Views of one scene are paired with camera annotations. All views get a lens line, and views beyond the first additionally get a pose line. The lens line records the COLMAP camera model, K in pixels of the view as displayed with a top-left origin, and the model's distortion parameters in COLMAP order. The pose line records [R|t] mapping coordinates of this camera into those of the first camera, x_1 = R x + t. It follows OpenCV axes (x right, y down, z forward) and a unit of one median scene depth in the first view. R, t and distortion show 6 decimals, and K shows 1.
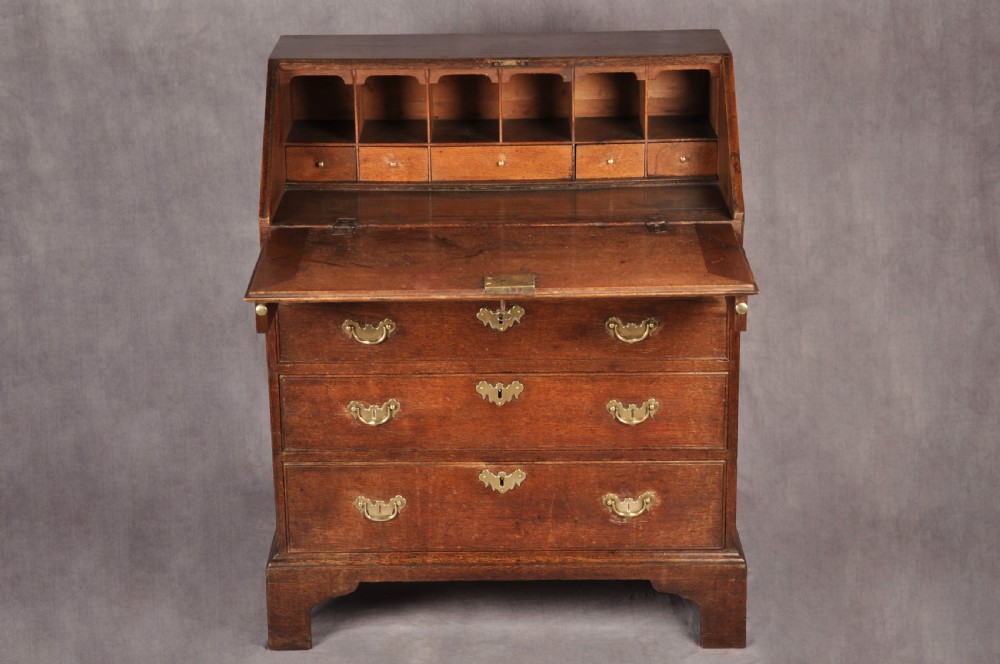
lens RADIAL K [[2041.0, 0, 500.0], [0, 2041.0, 332.0], [0, 0, 1]] dist [0.333518, 0.408627]
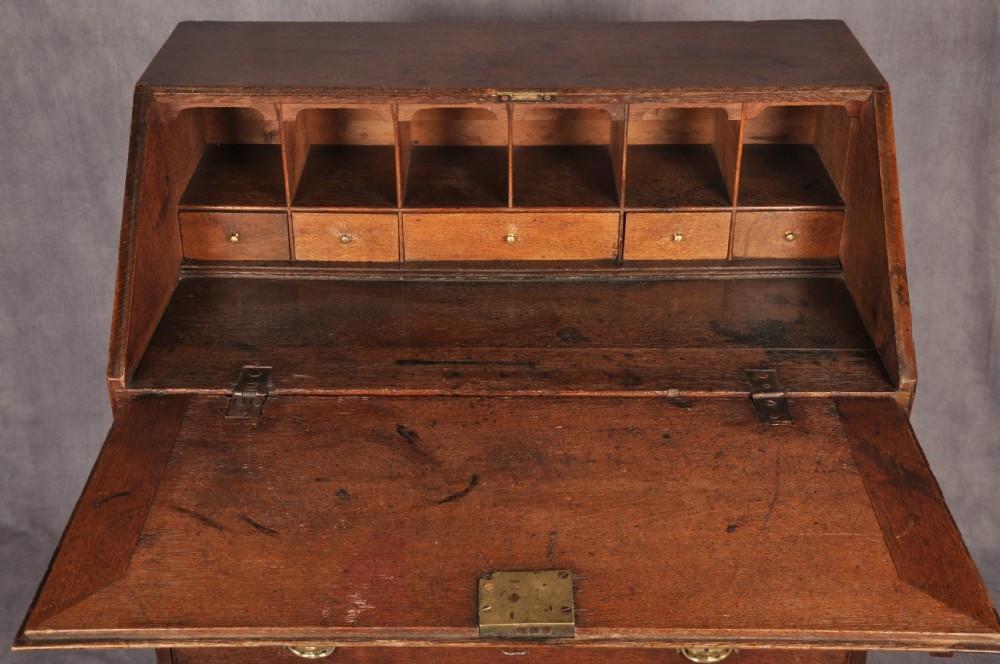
lens RADIAL K [[1303.4, 0, 500.0], [0, 1303.4, 332.0], [0, 0, 1]] dist [0.040067, 0.395639]
pose [[0.999932, 0.011638, 0.000863, -0.002785], [-0.011563, 0.978101, 0.207811, -0.139873], [0.001574, -0.207807, 0.978169, 0.586880]]
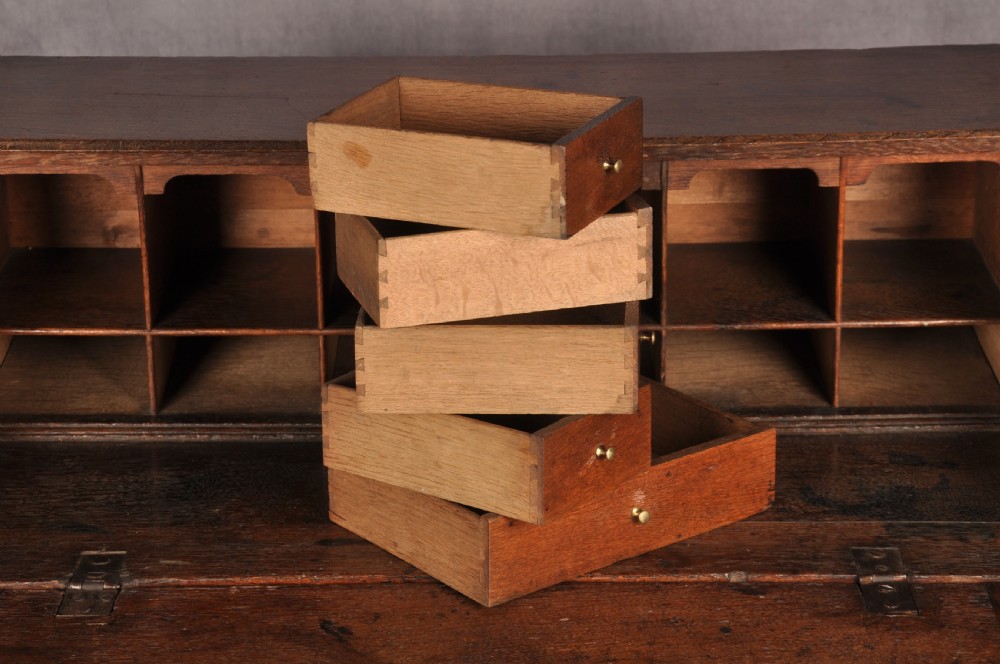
lens RADIAL K [[2737.6, 0, 500.0], [0, 2737.6, 332.0], [0, 0, 1]] dist [0.648359, 0.487269]
pose [[0.999999, 0.001121, -0.000141, 0.002152], [-0.001116, 0.999387, 0.034981, -0.111331], [0.000180, -0.034981, 0.999388, 0.434180]]
